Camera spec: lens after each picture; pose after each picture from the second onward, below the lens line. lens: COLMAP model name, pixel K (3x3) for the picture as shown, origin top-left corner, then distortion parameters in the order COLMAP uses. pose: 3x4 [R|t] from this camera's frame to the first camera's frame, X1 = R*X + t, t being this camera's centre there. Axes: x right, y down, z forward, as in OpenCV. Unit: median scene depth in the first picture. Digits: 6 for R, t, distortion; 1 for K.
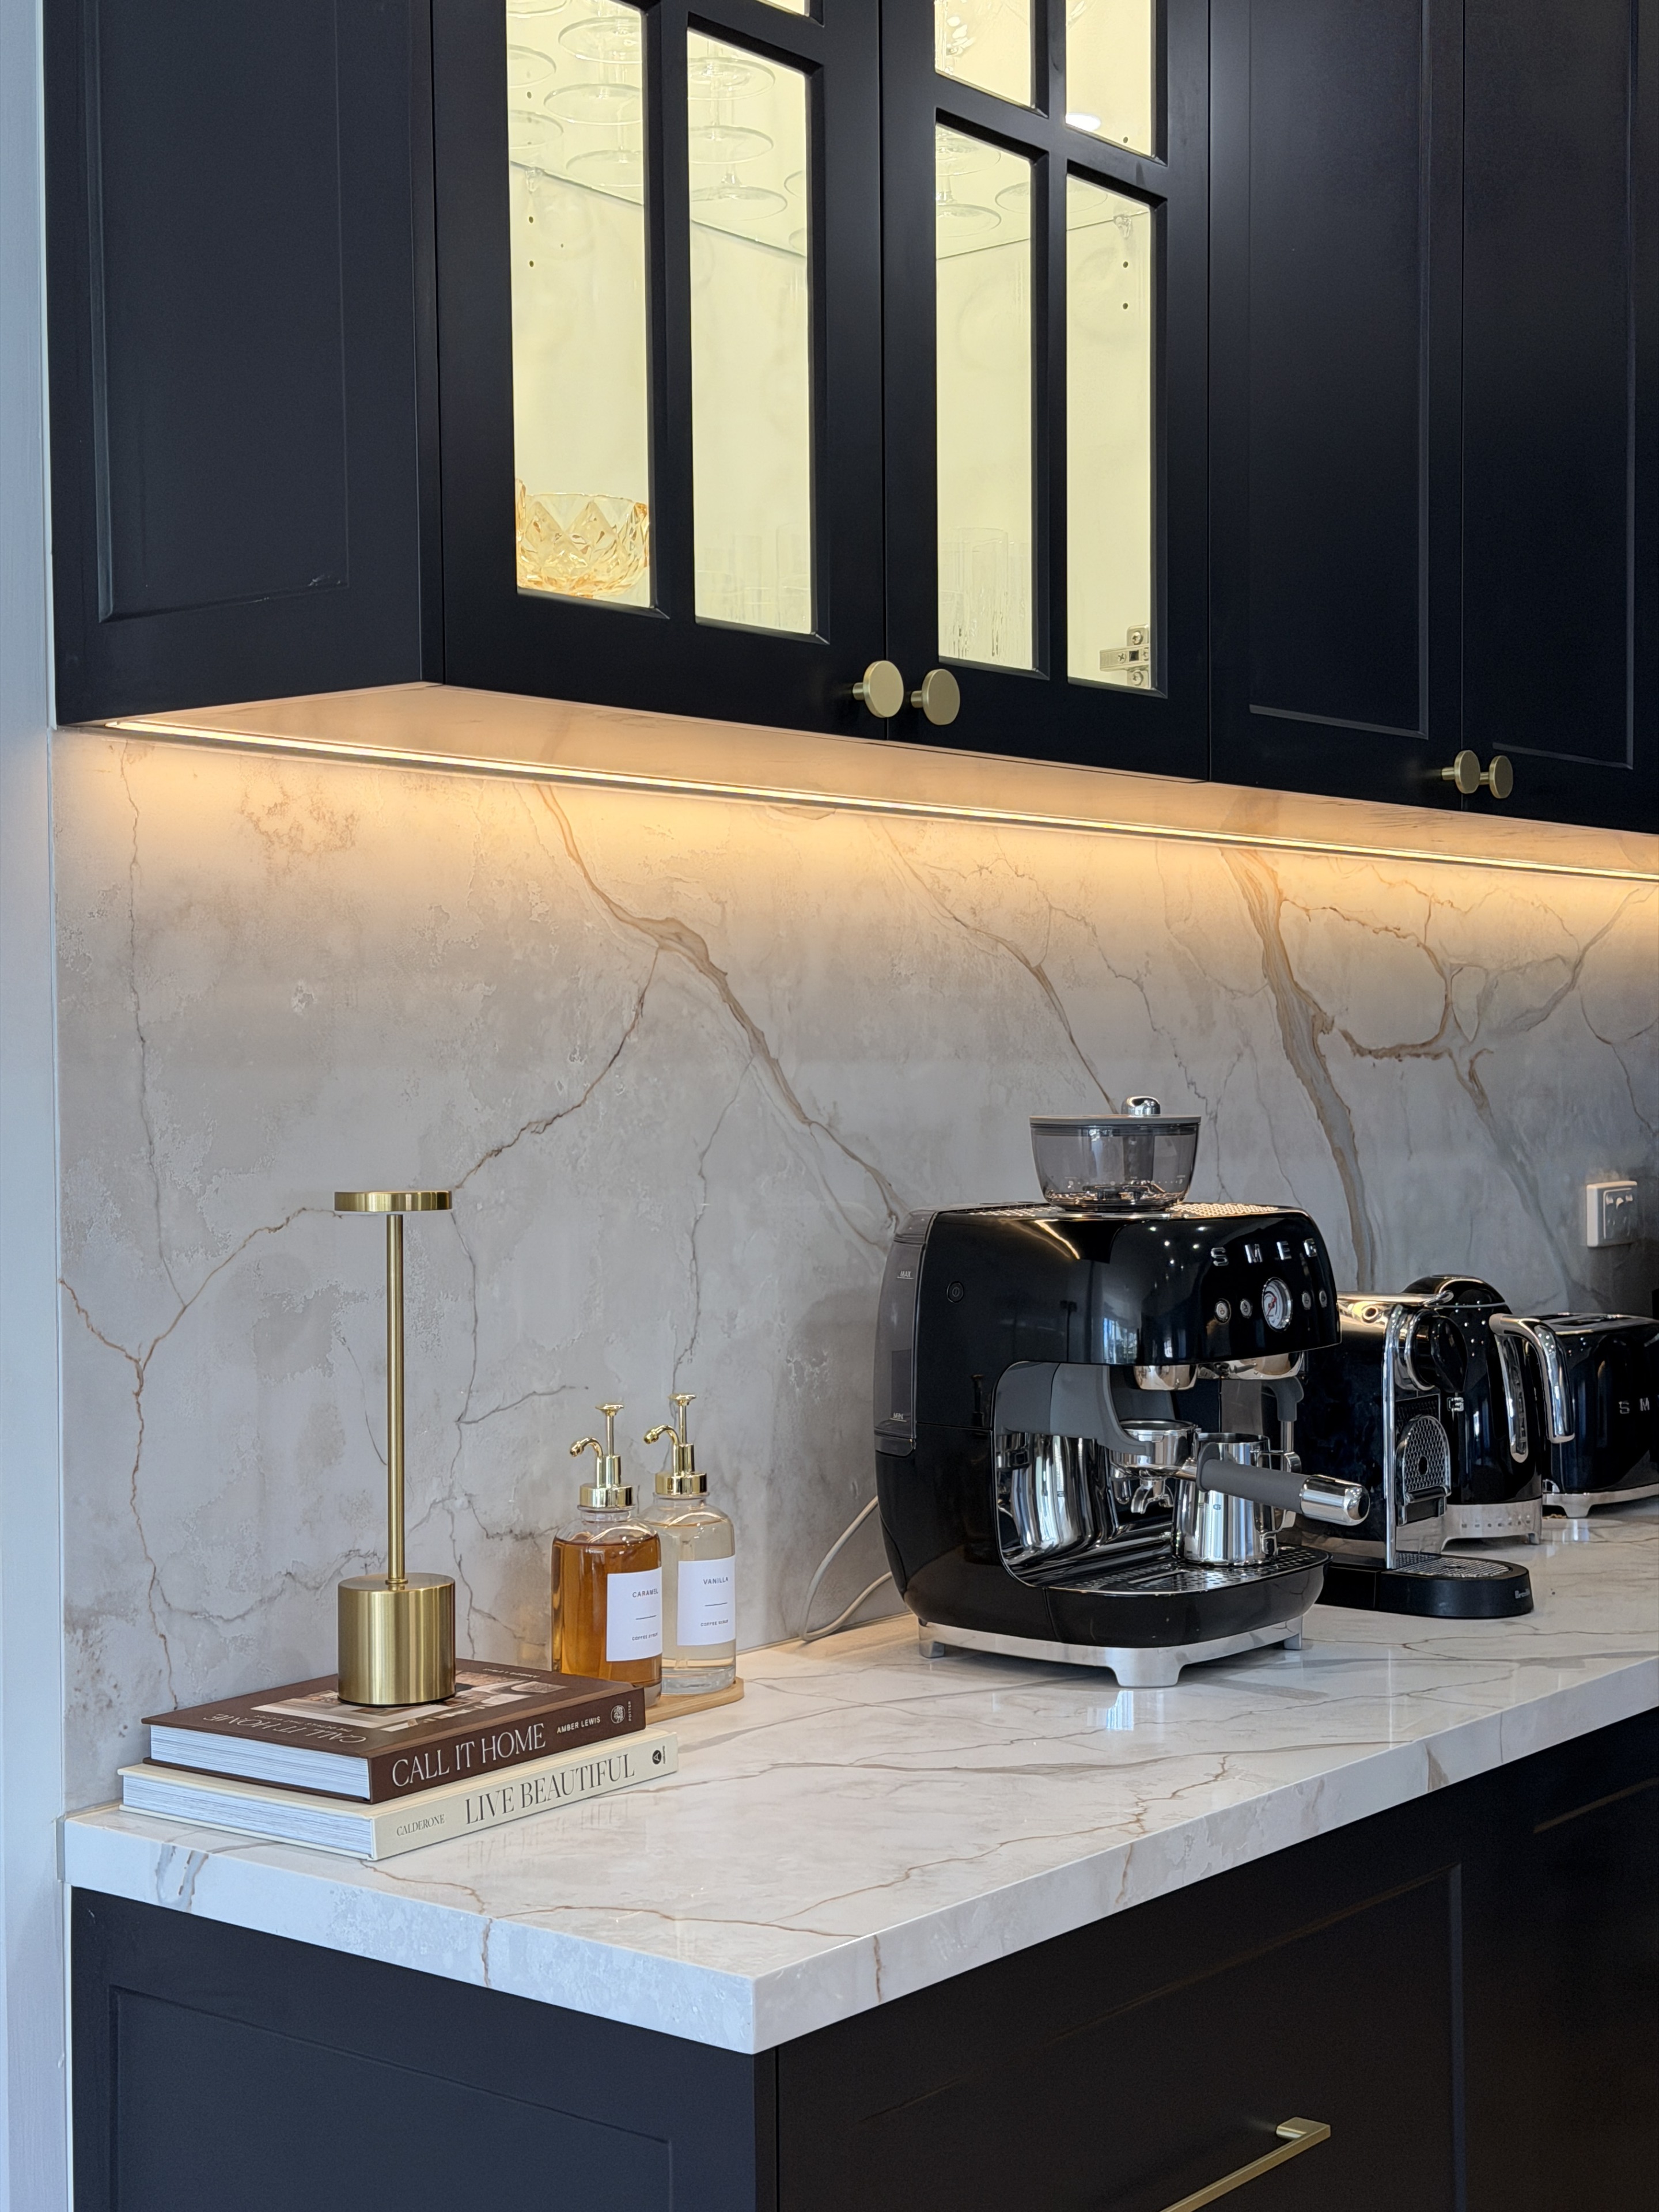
lens RADIAL K [[3102.2, 0, 829.5], [0, 3102.2, 1106.0], [0, 0, 1]] dist [0.018401, 0.016800]
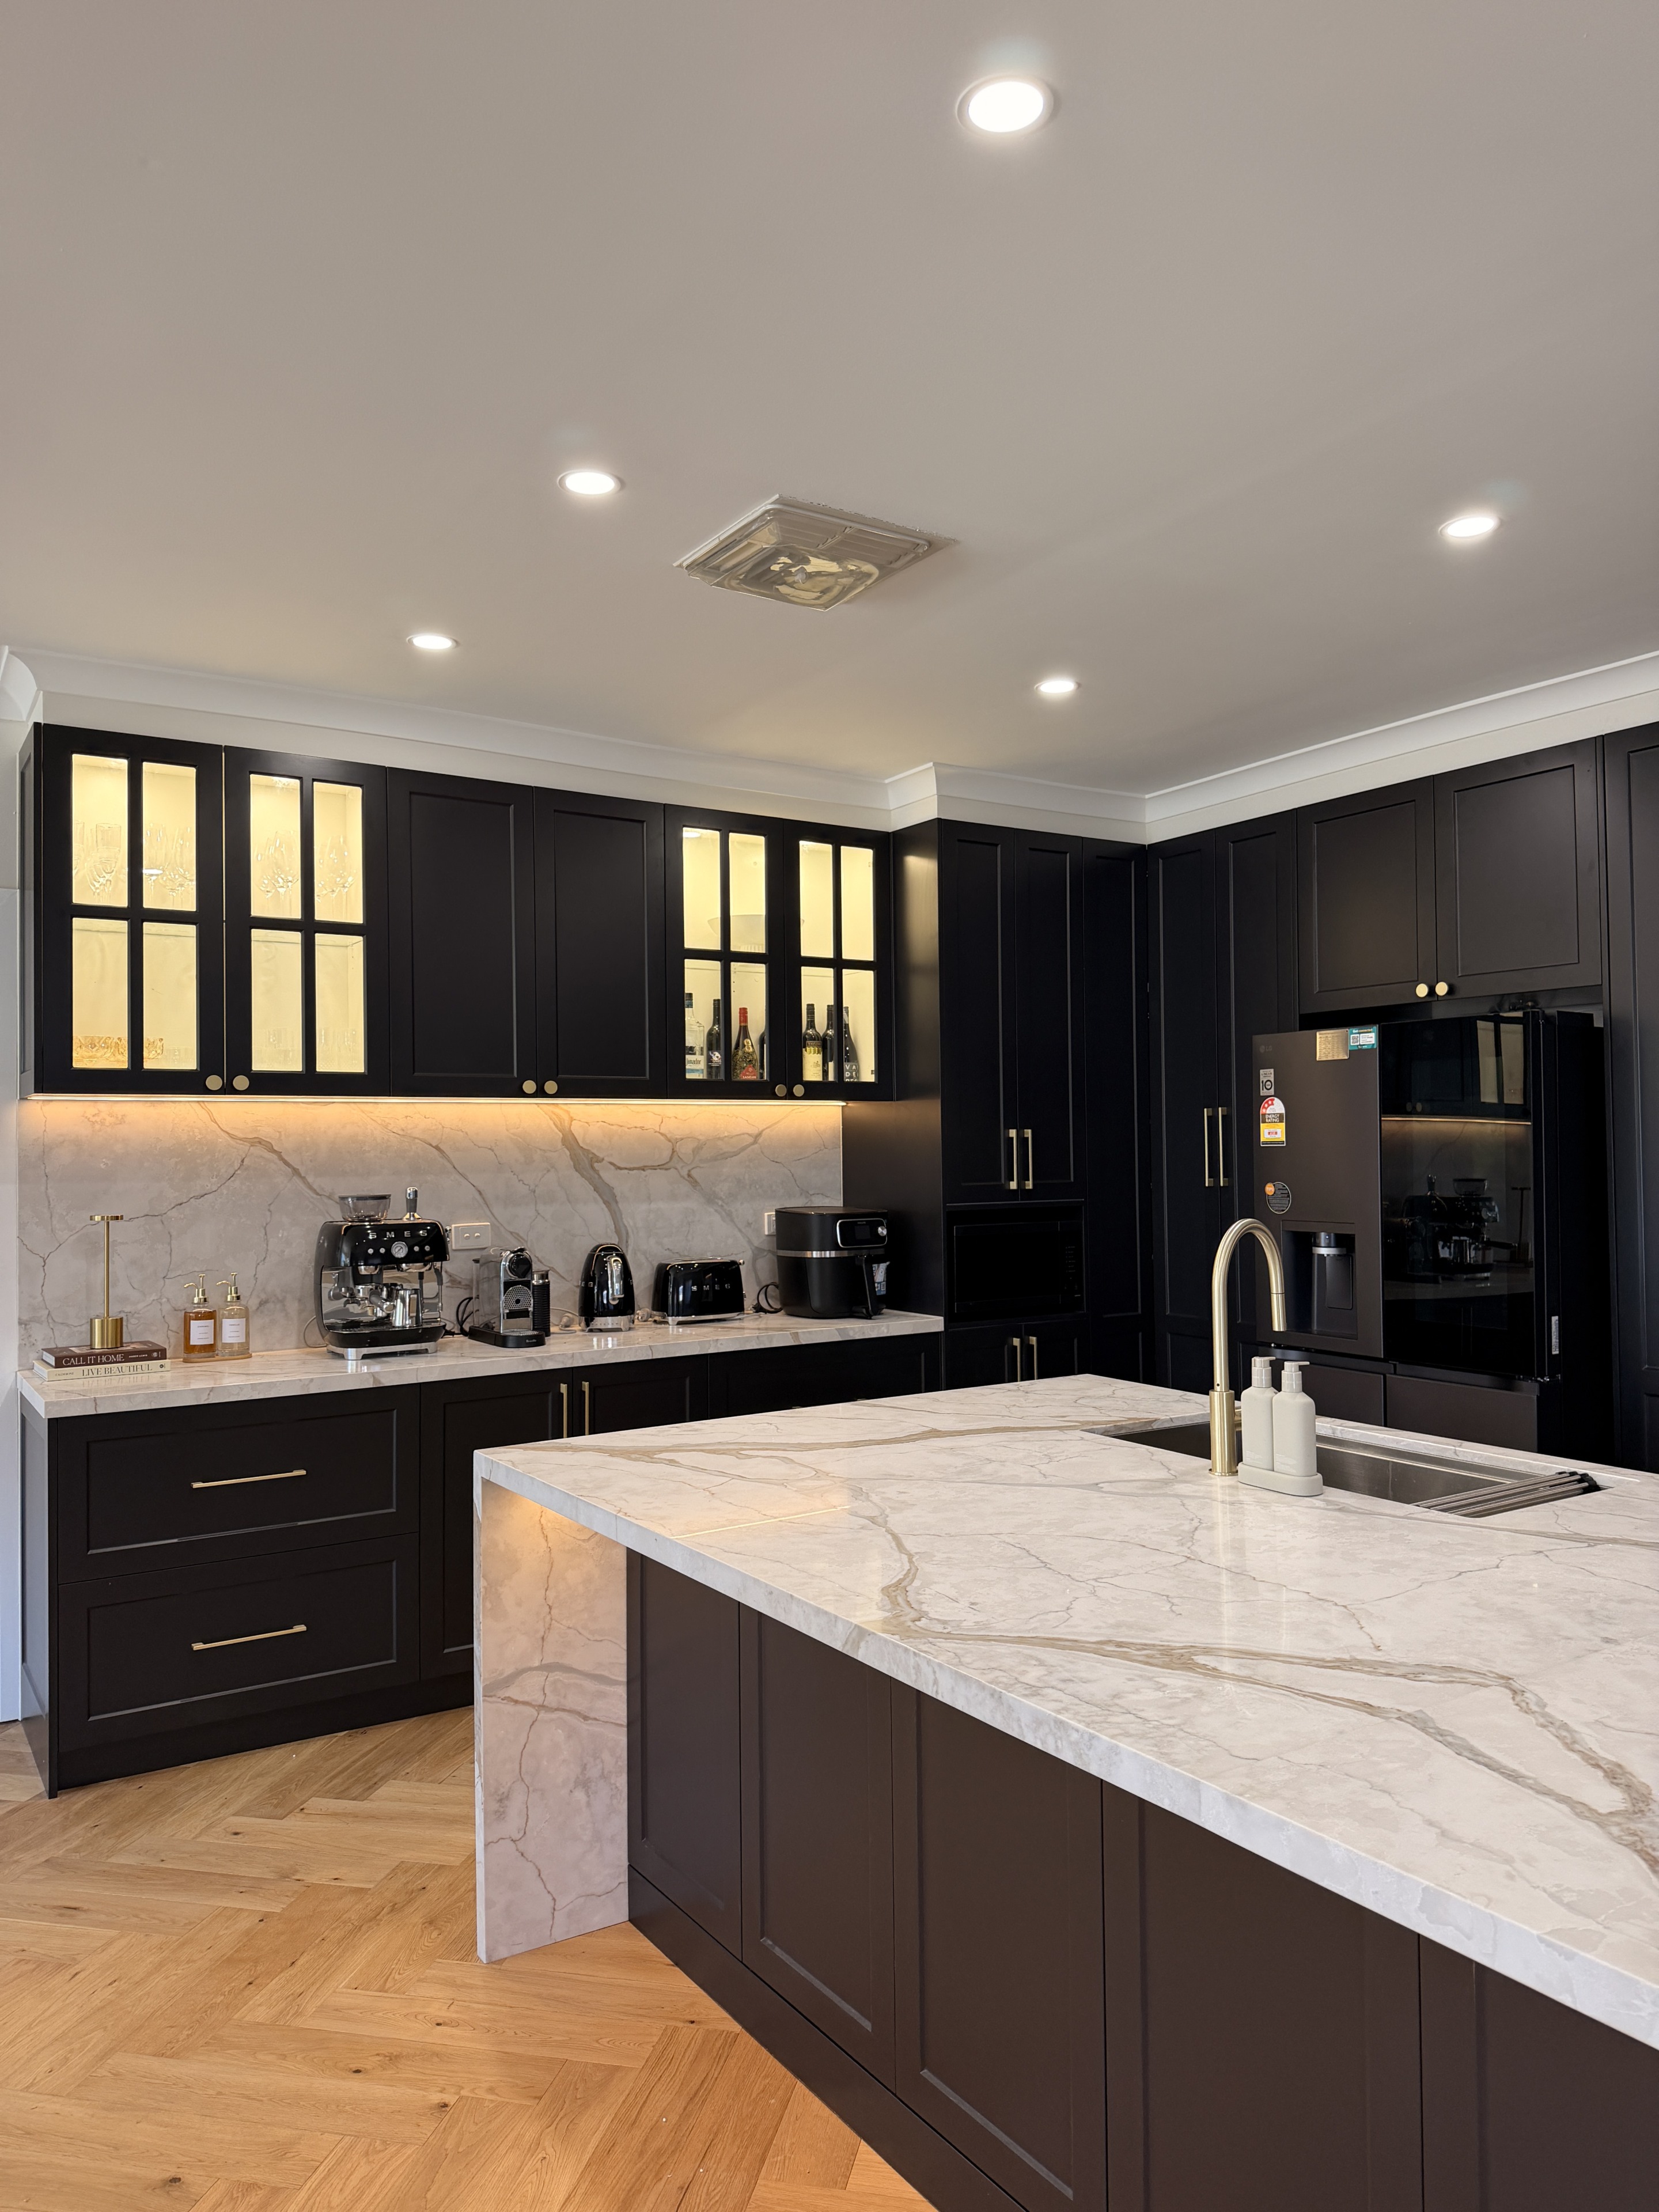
lens RADIAL K [[1540.3, 0, 823.3], [0, 1540.3, 1114.8], [0, 0, 1]] dist [0.184846, -0.421184]
pose [[0.950531, -0.010294, -0.310459, 1.116430], [0.000337, 0.999484, -0.032107, -0.029062], [0.310629, 0.030415, 0.950044, -0.490533]]
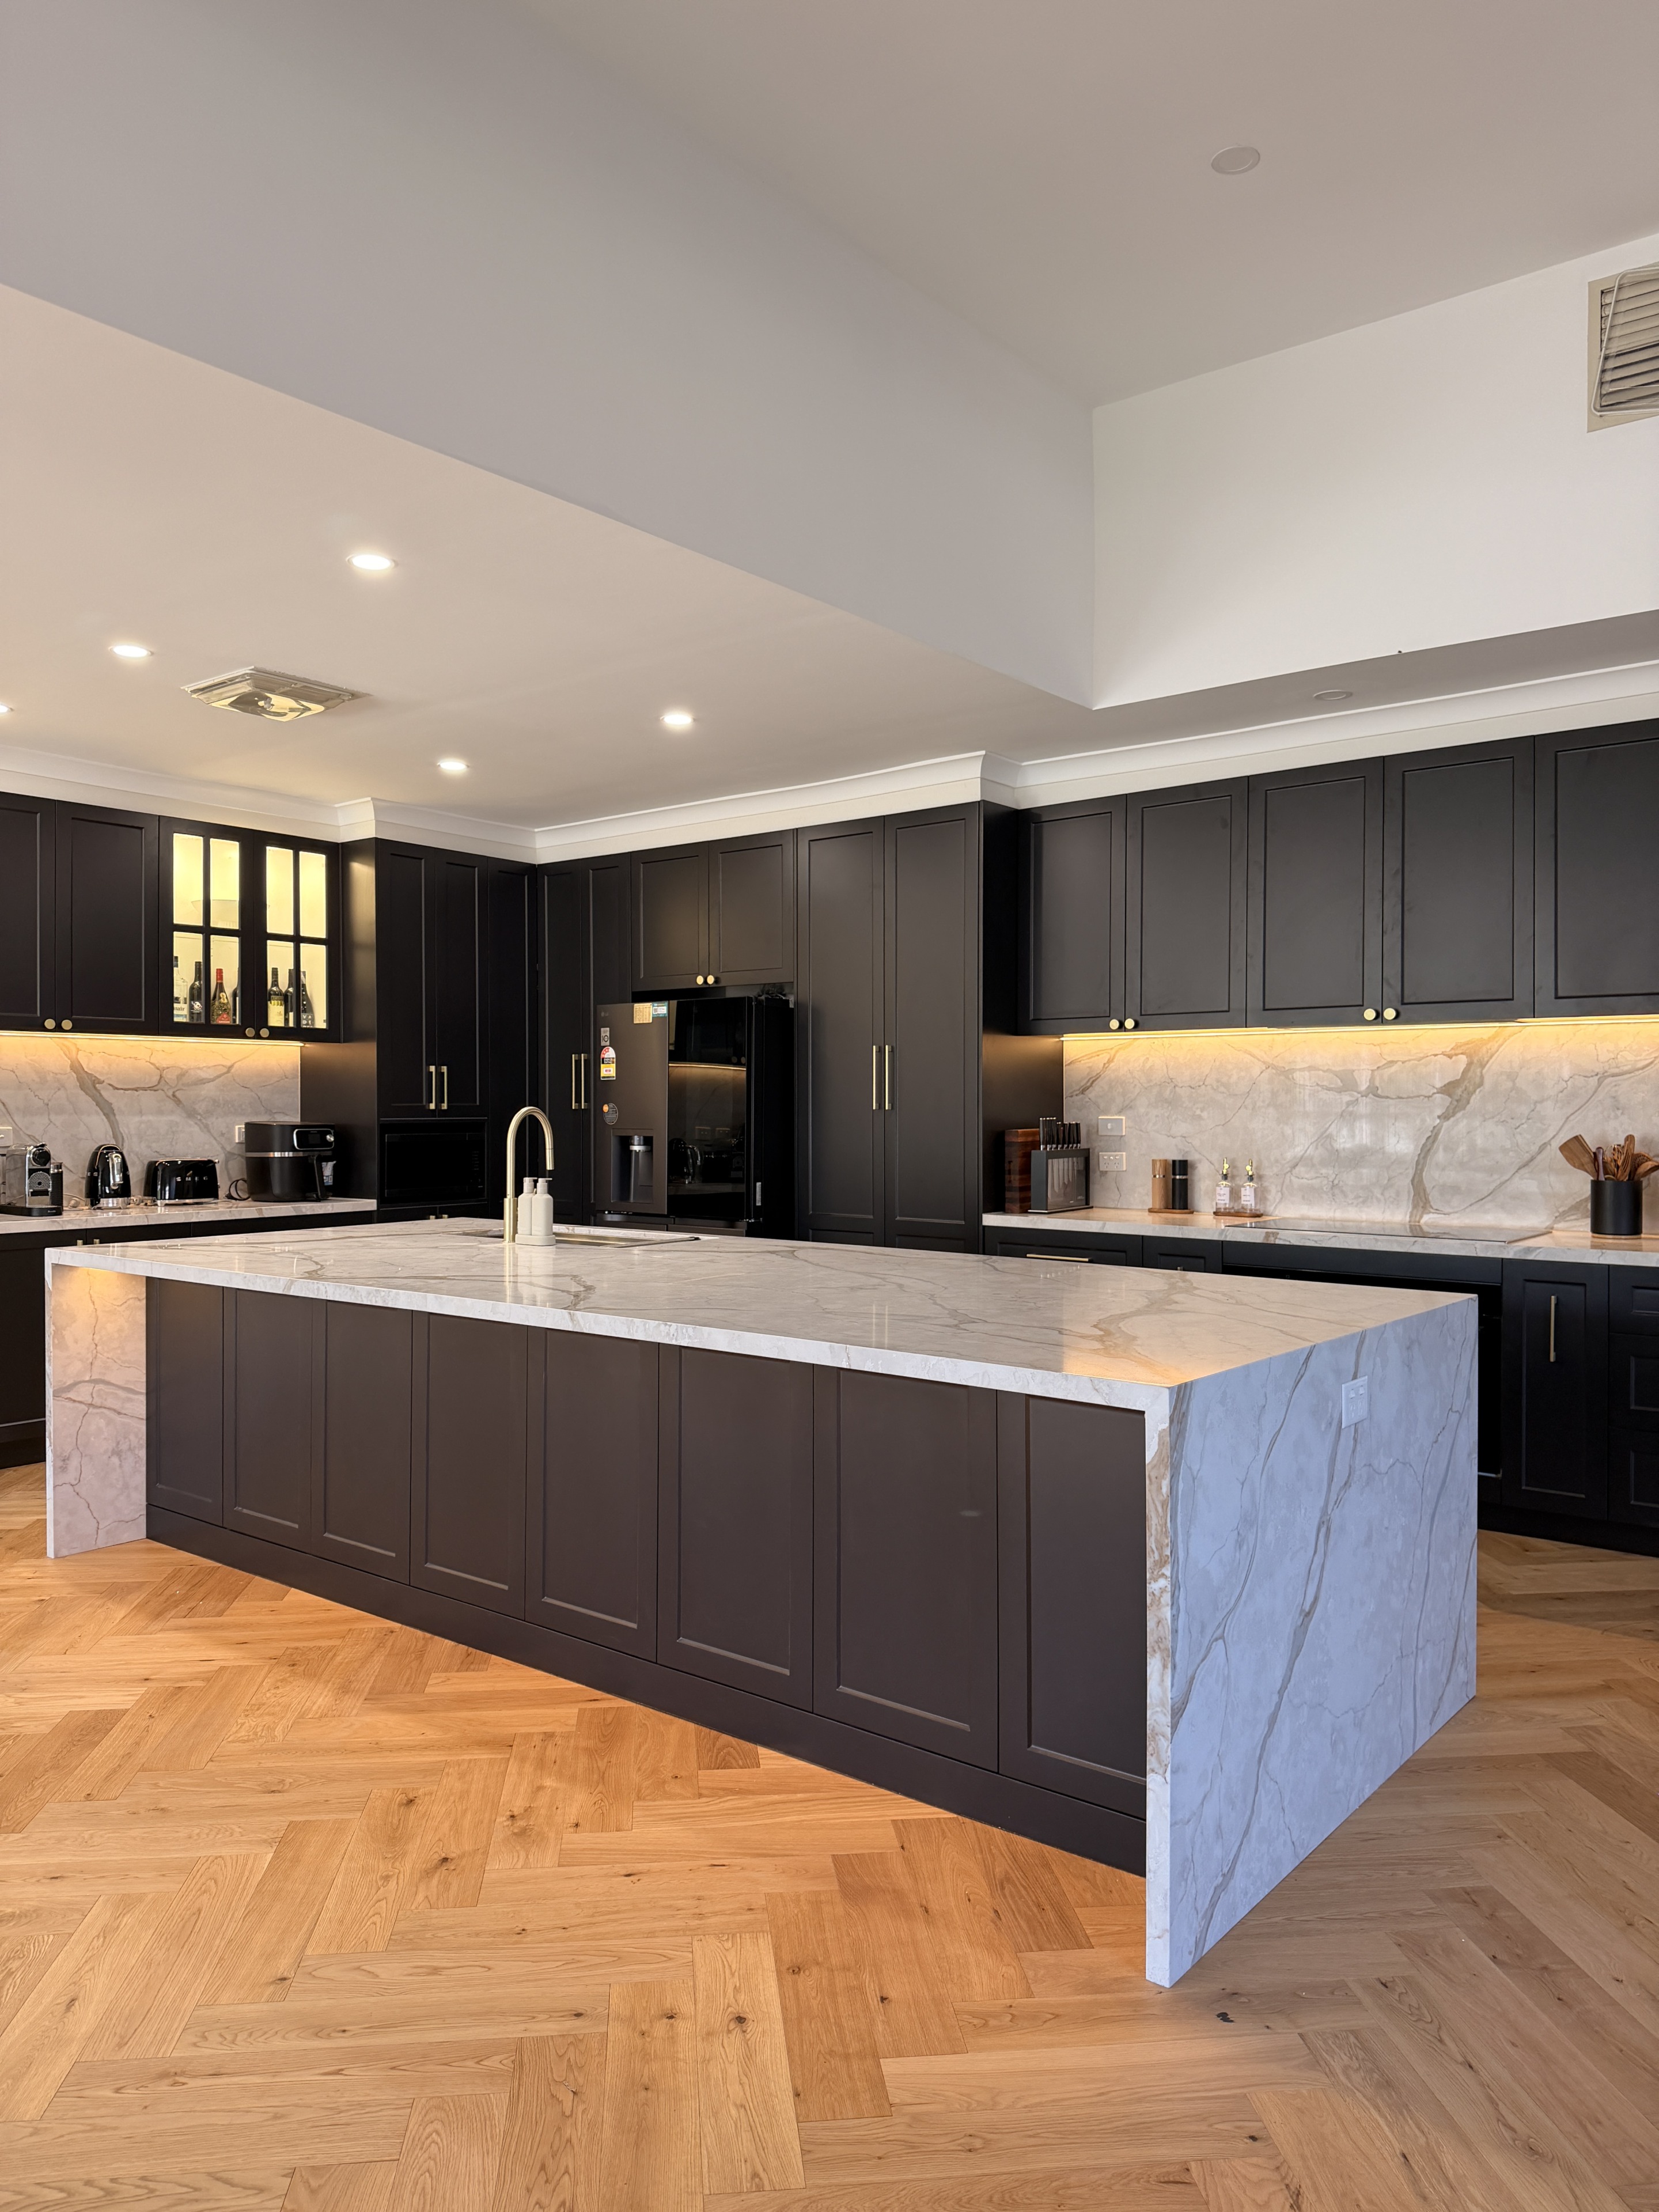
lens RADIAL K [[1540.3, 0, 823.3], [0, 1540.3, 1114.8], [0, 0, 1]] dist [0.184846, -0.421184]
pose [[0.999916, 0.007847, 0.010352, 1.414460], [-0.007770, 0.999942, -0.007457, 0.031325], [-0.010410, 0.007376, 0.999919, -1.347380]]
